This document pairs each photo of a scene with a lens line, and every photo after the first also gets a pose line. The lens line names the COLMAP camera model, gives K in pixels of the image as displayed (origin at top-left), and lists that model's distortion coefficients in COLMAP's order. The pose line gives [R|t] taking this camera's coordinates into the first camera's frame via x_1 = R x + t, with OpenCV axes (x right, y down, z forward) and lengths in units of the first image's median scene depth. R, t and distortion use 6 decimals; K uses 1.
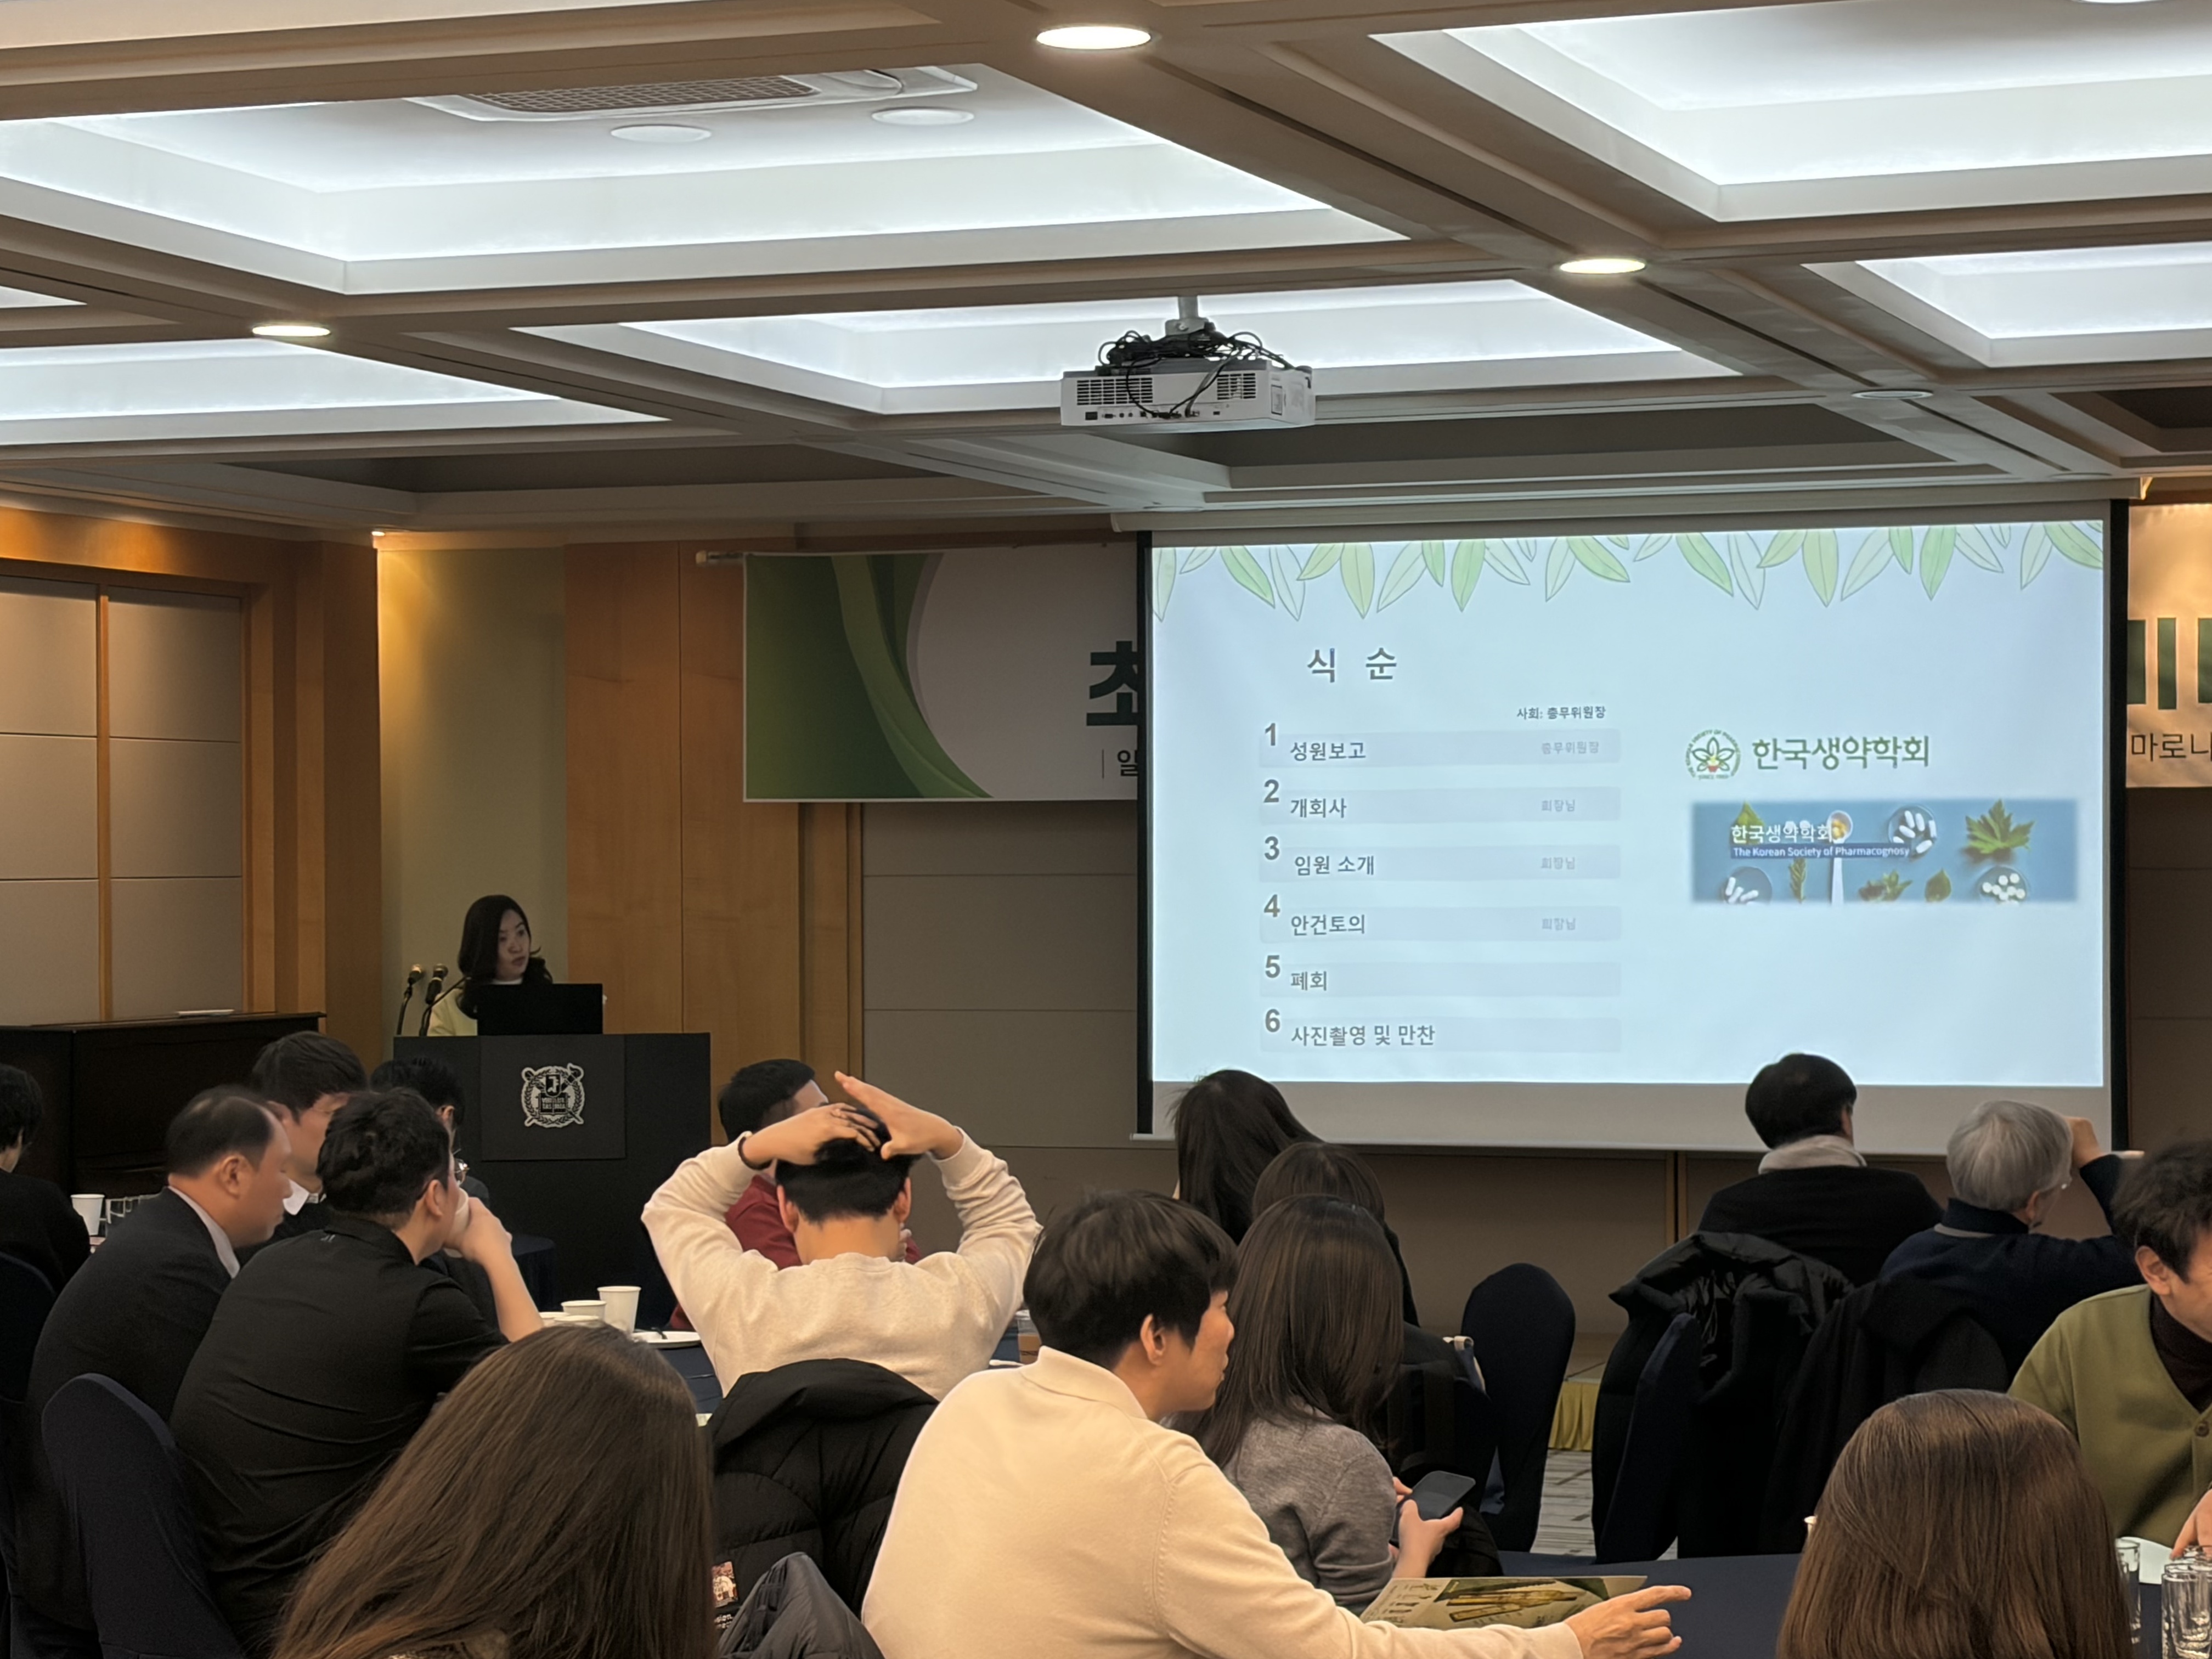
lens RADIAL K [[4771.6, 0, 1106.0], [0, 4771.6, 829.5], [0, 0, 1]] dist [0.009262, 0.395254]
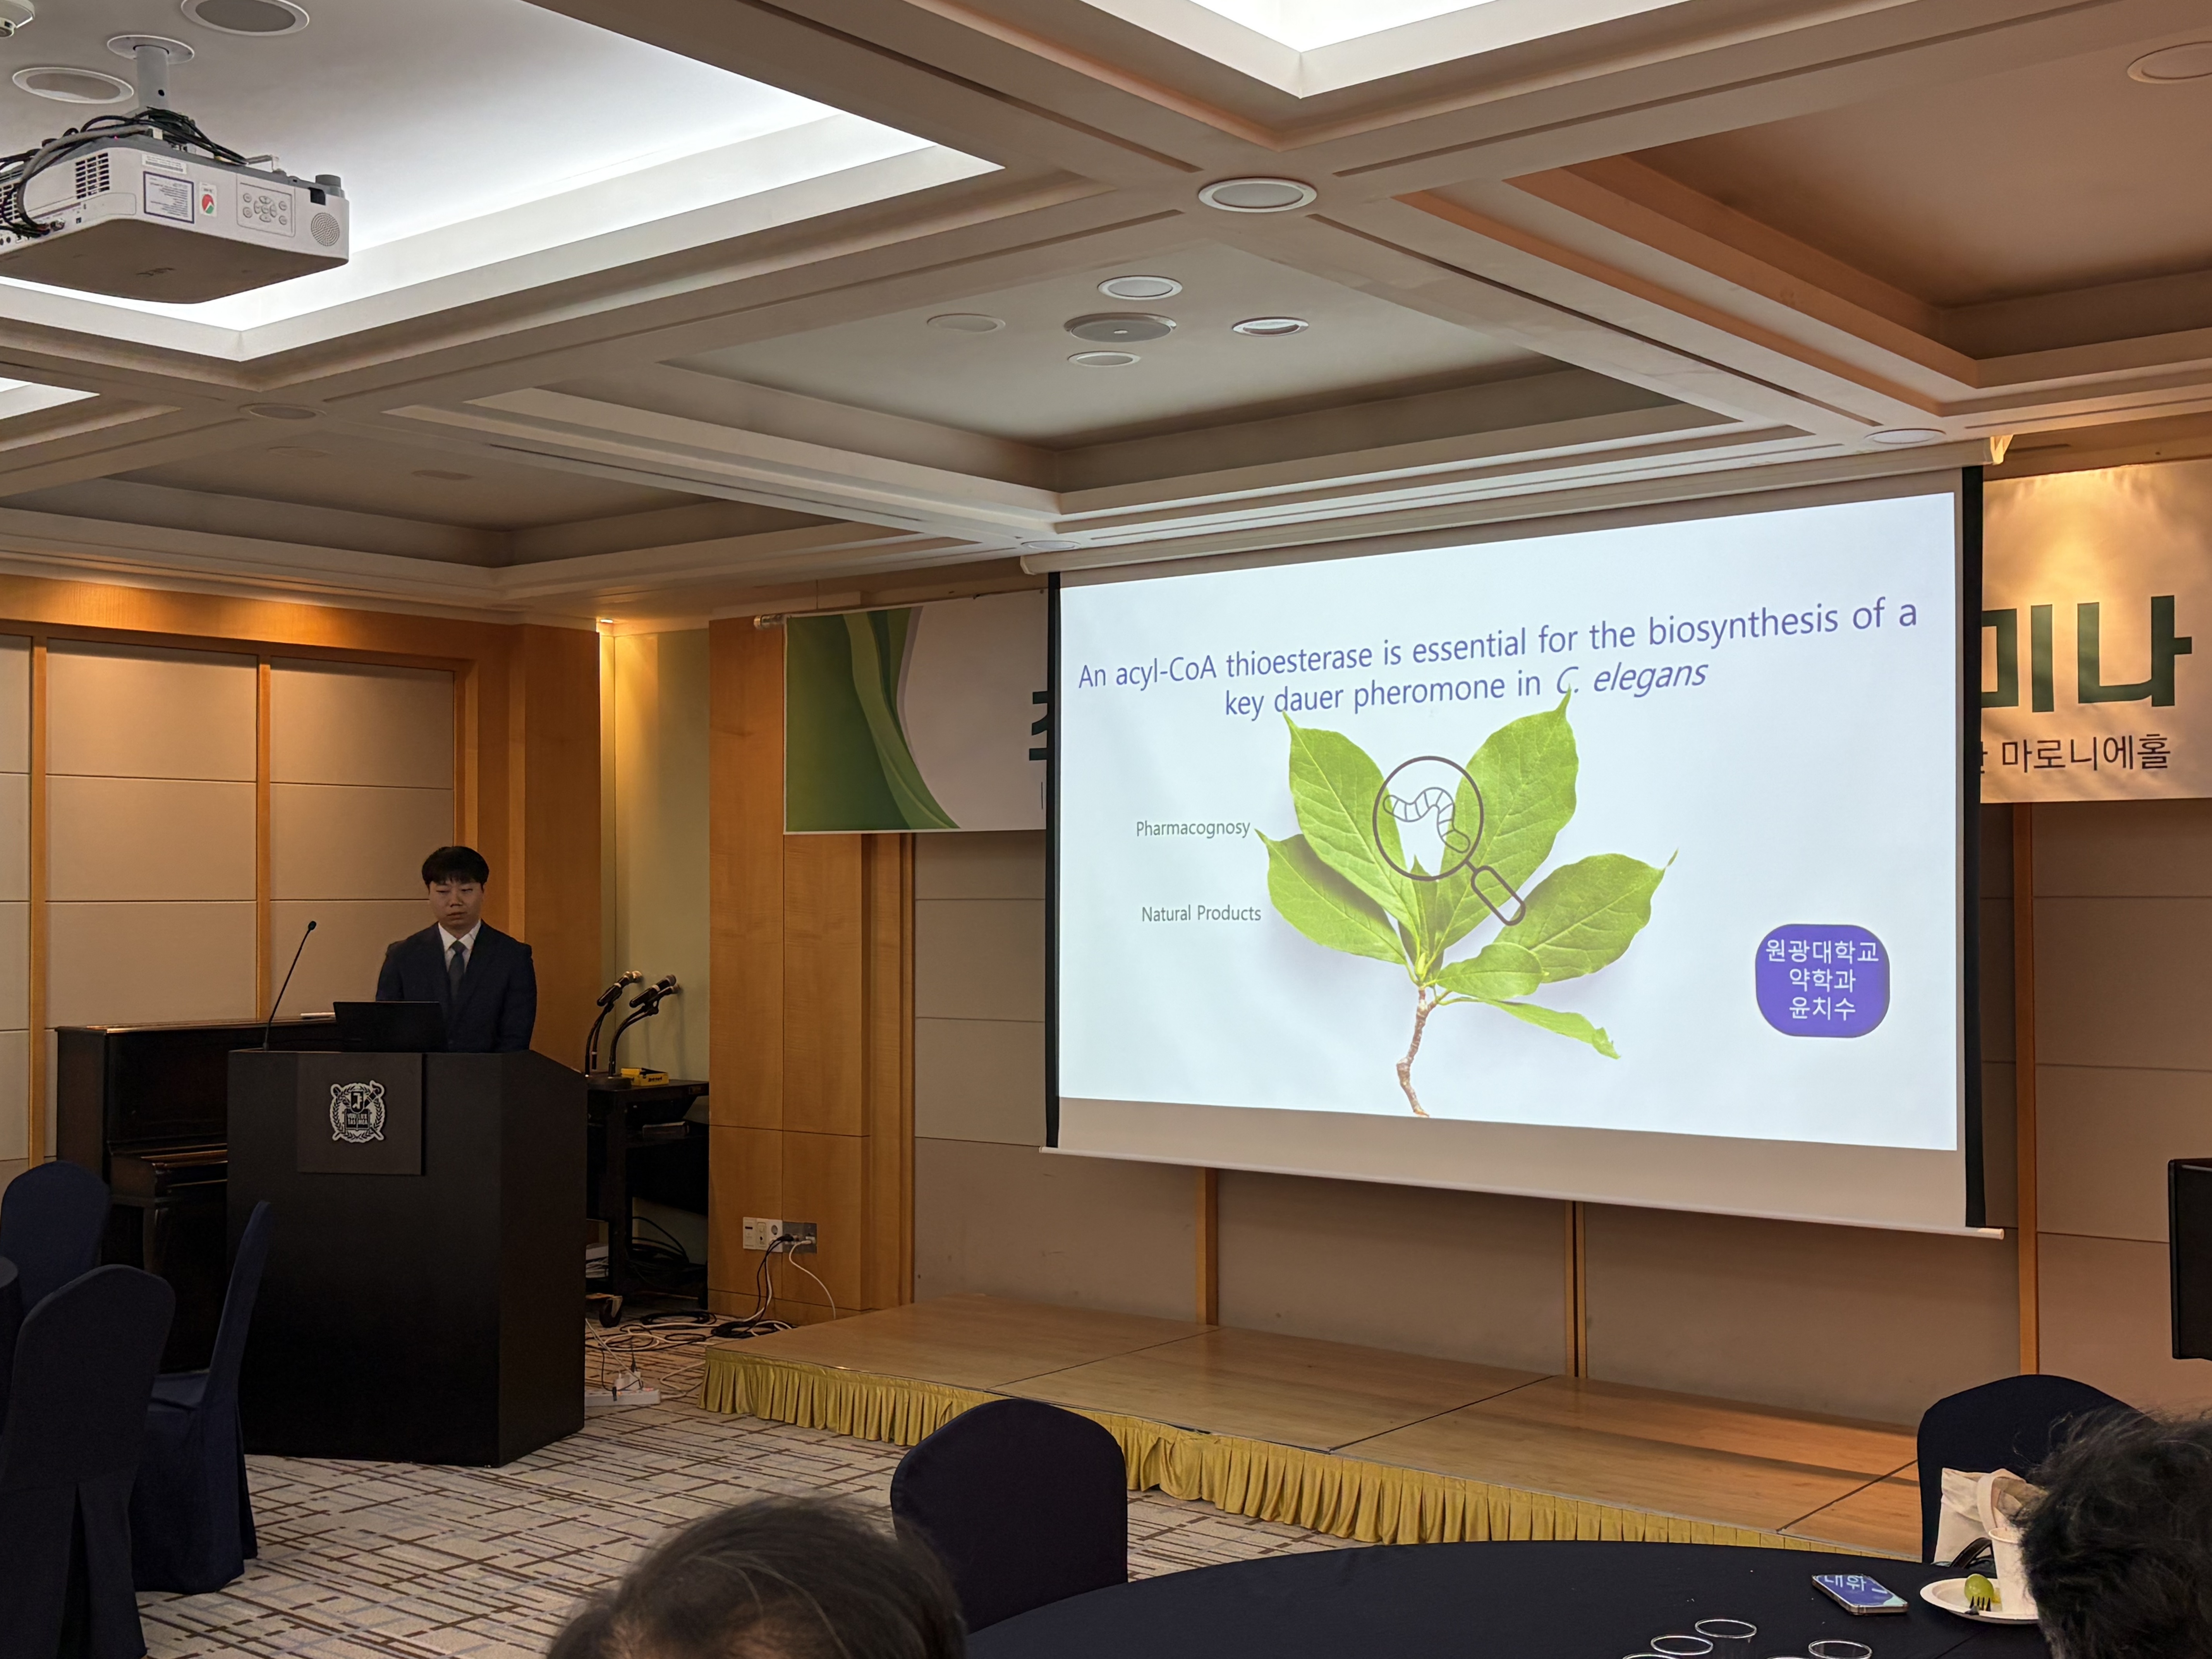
lens RADIAL K [[2388.6, 0, 1132.2], [0, 2388.6, 818.6], [0, 0, 1]] dist [0.009398, -0.017983]
pose [[0.948856, -0.007561, -0.315619, 0.190395], [0.000566, 0.999752, -0.022250, 0.003367], [0.315709, 0.020933, 0.948625, 0.509083]]
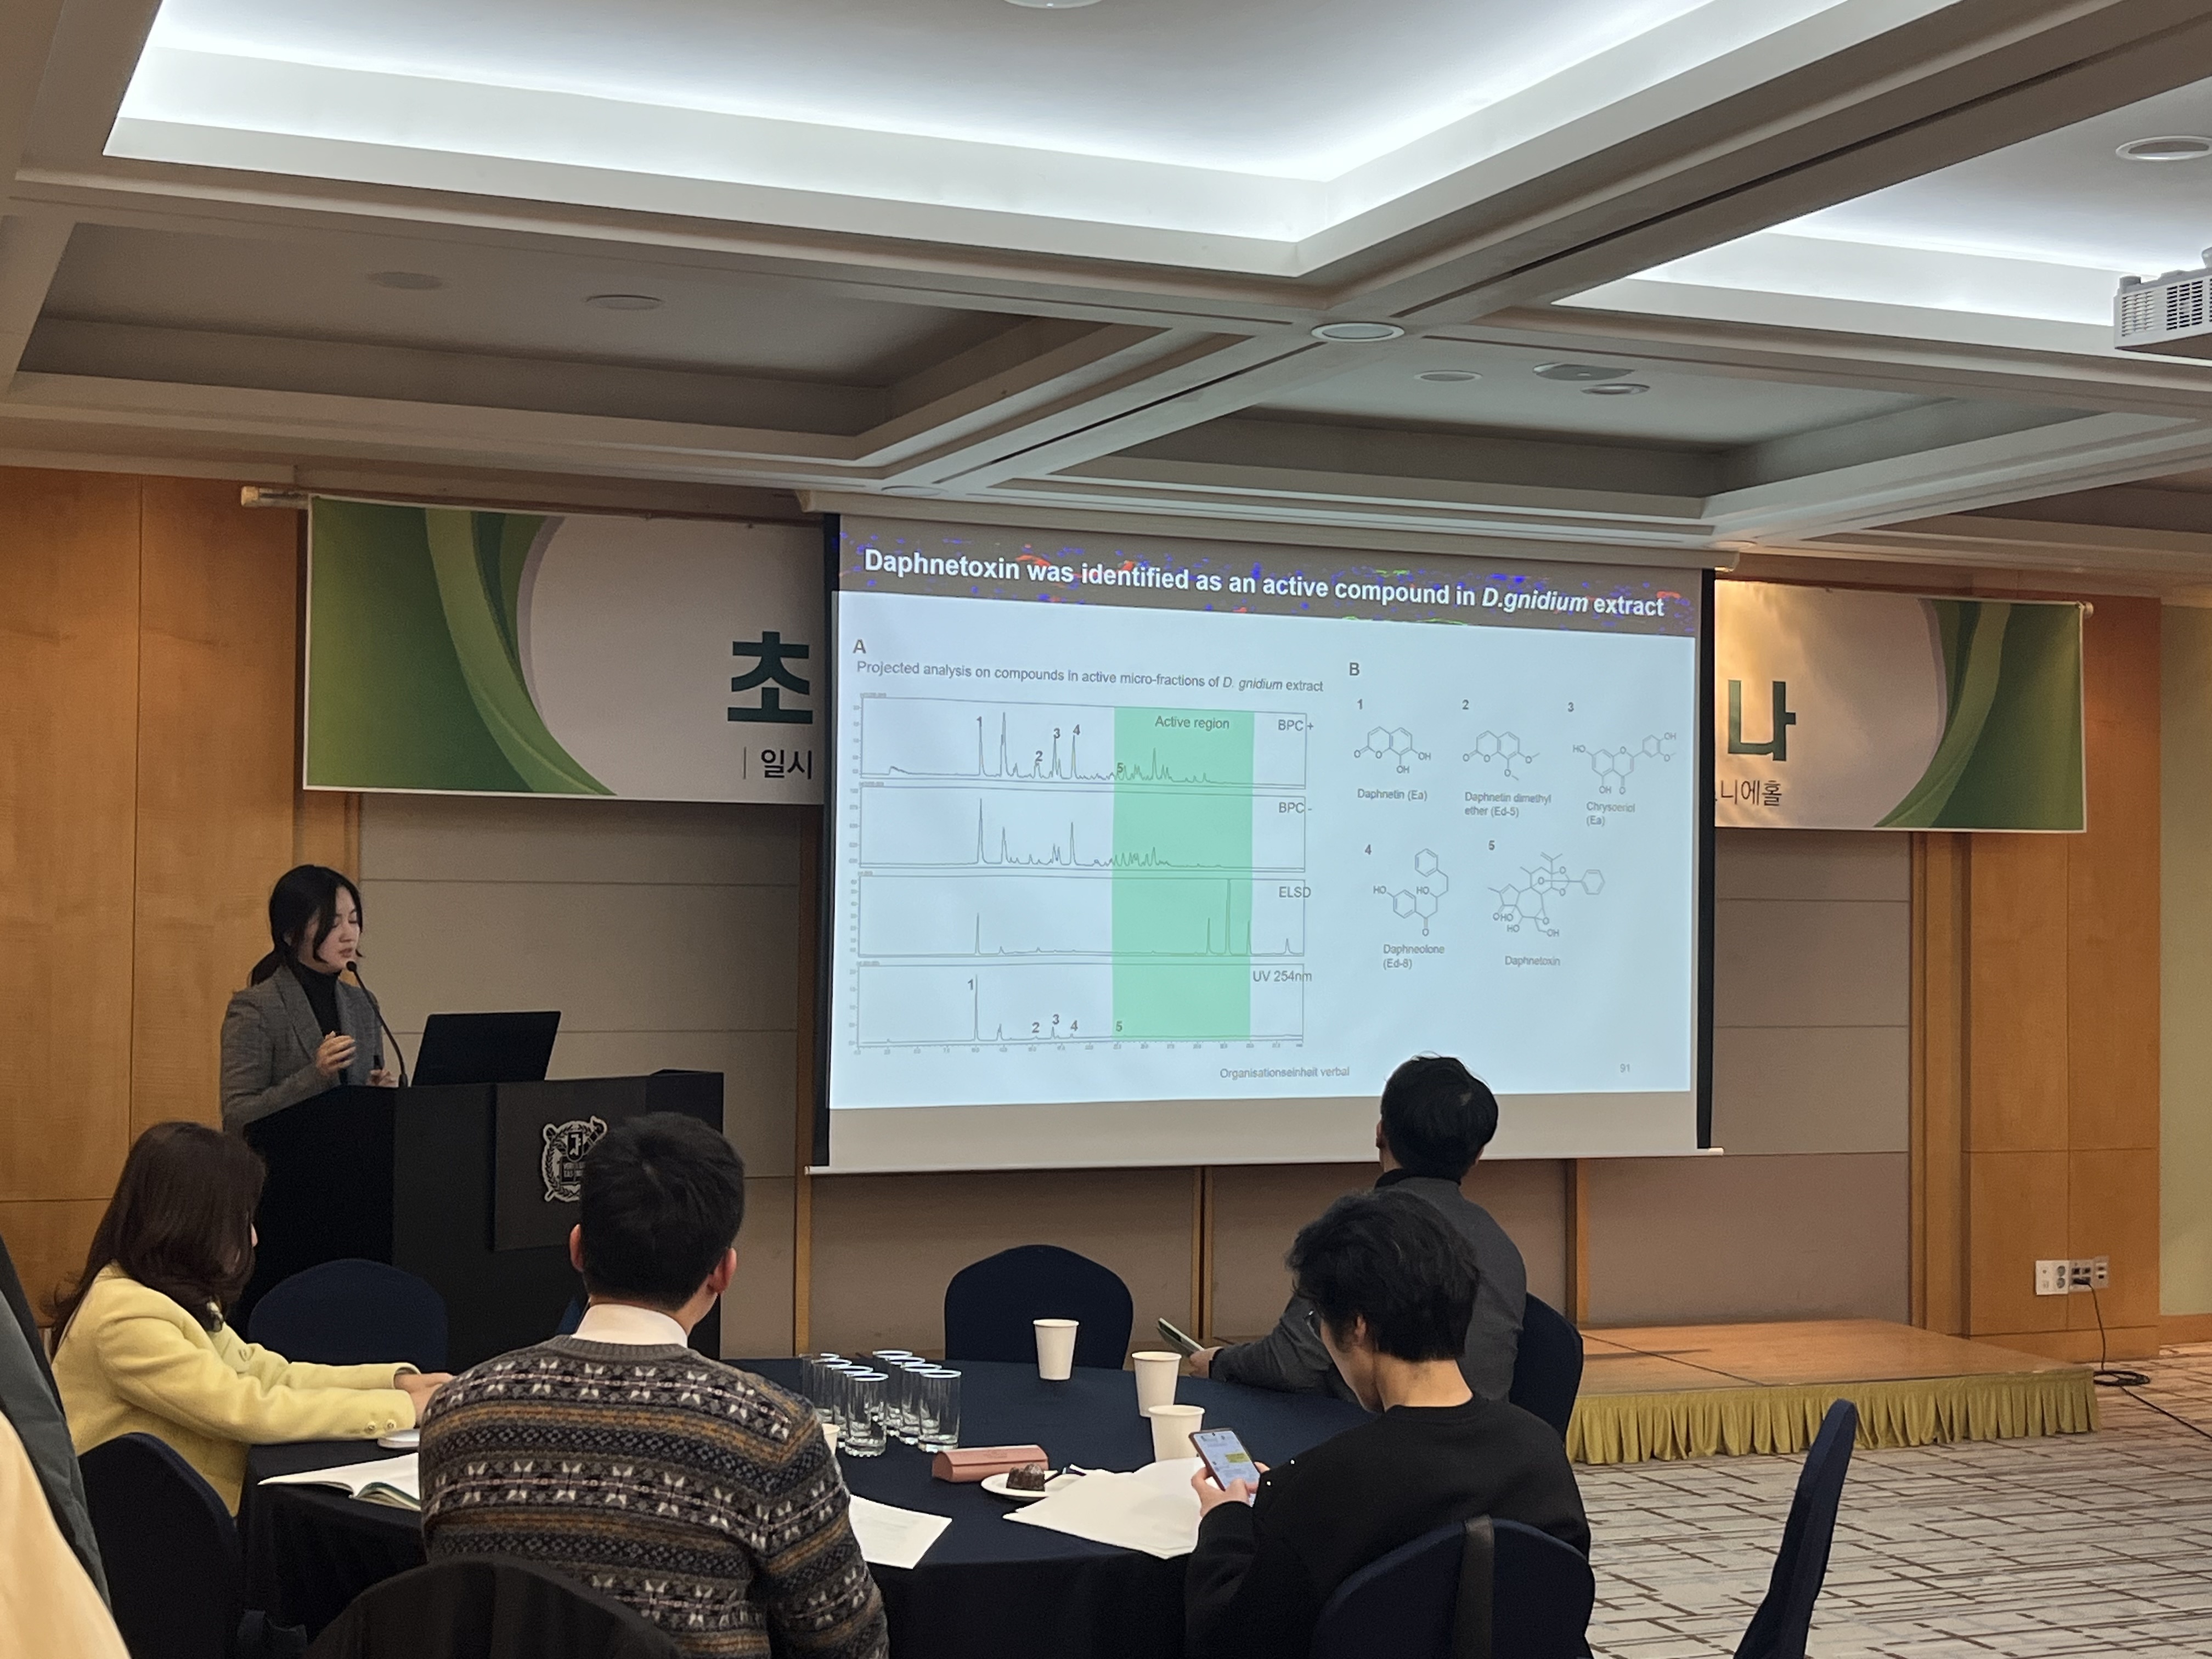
lens RADIAL K [[3033.9, 0, 1106.0], [0, 3033.9, 829.5], [0, 0, 1]] dist [0.056412, -0.094884]
pose [[0.733607, 0.032090, 0.678816, -0.352147], [-0.022369, 0.999483, -0.023074, 0.011120], [-0.679206, 0.001743, 0.733945, 0.532297]]
